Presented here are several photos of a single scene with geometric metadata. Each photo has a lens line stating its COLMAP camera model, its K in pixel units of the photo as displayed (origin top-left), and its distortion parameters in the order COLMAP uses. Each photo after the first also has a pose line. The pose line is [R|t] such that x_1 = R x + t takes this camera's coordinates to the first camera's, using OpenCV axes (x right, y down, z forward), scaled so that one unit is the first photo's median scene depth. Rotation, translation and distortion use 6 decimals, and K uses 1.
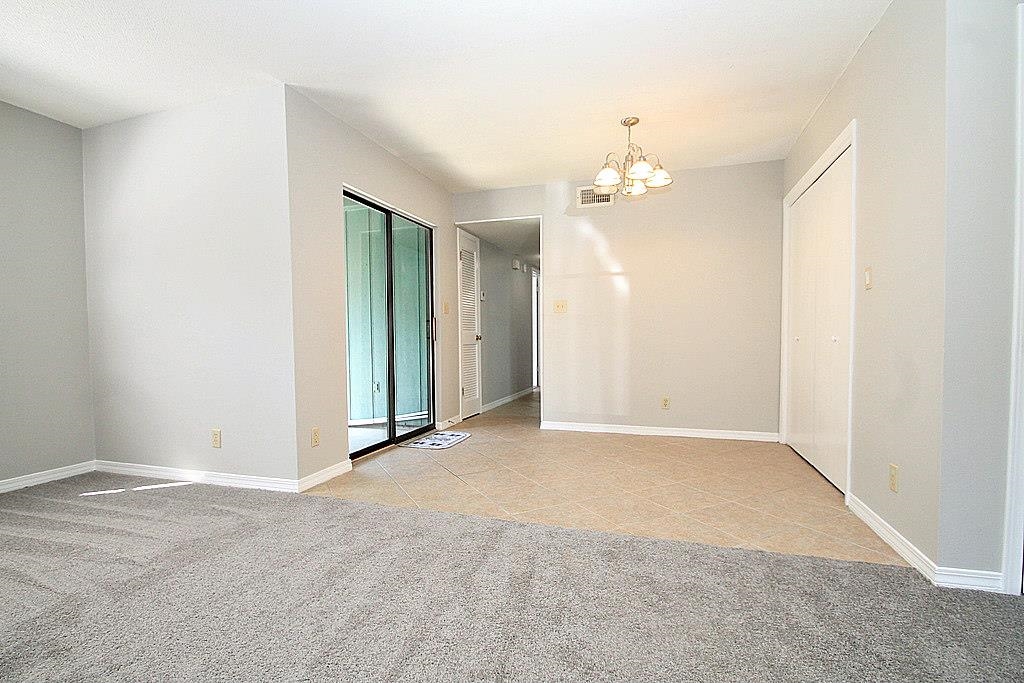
lens RADIAL K [[482.2, 0, 503.3], [0, 482.2, 353.4], [0, 0, 1]] dist [0.002092, -0.010316]
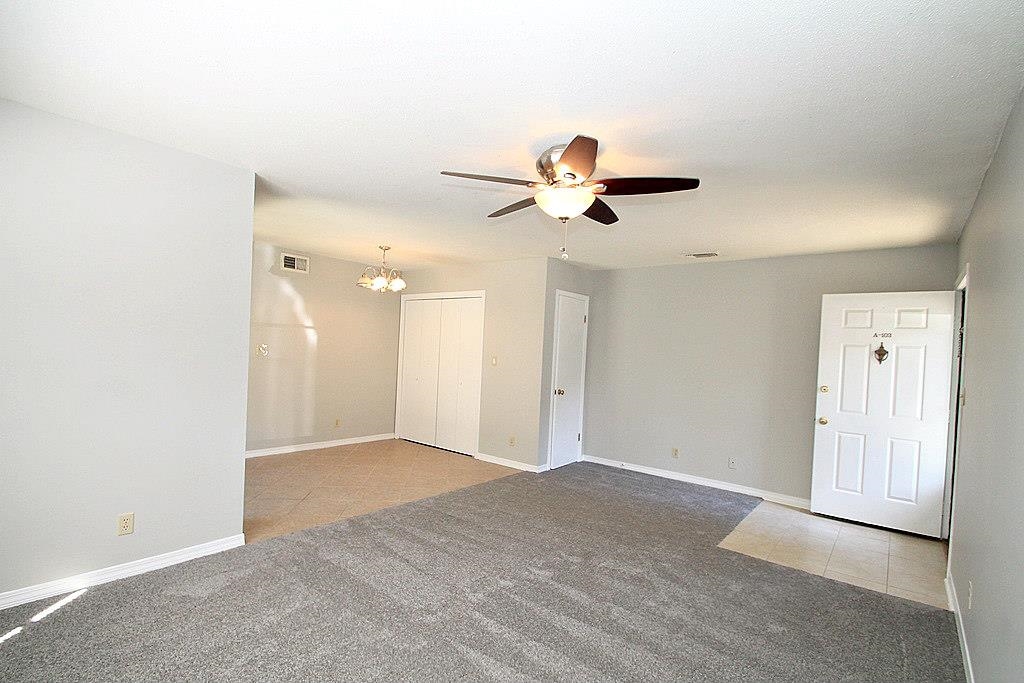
lens RADIAL K [[482.2, 0, 503.3], [0, 482.2, 353.4], [0, 0, 1]] dist [0.002092, -0.010316]
pose [[0.366407, 0.017293, 0.930294, -0.785481], [-0.018609, 0.999763, -0.011256, -0.091046], [-0.930269, -0.013187, 0.366642, 0.036772]]
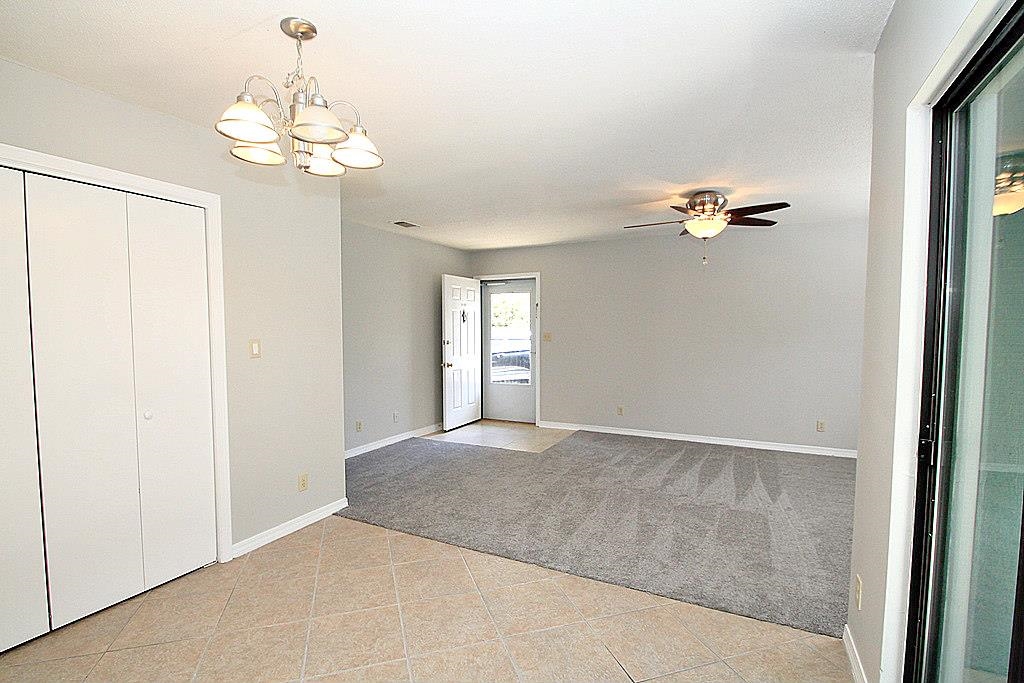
lens RADIAL K [[482.2, 0, 503.3], [0, 482.2, 353.4], [0, 0, 1]] dist [0.002092, -0.010316]
pose [[-0.986002, 0.004788, 0.166665, -0.033237], [0.019645, 0.995962, 0.087604, -0.127619], [-0.165573, 0.089652, -0.982114, 1.104610]]
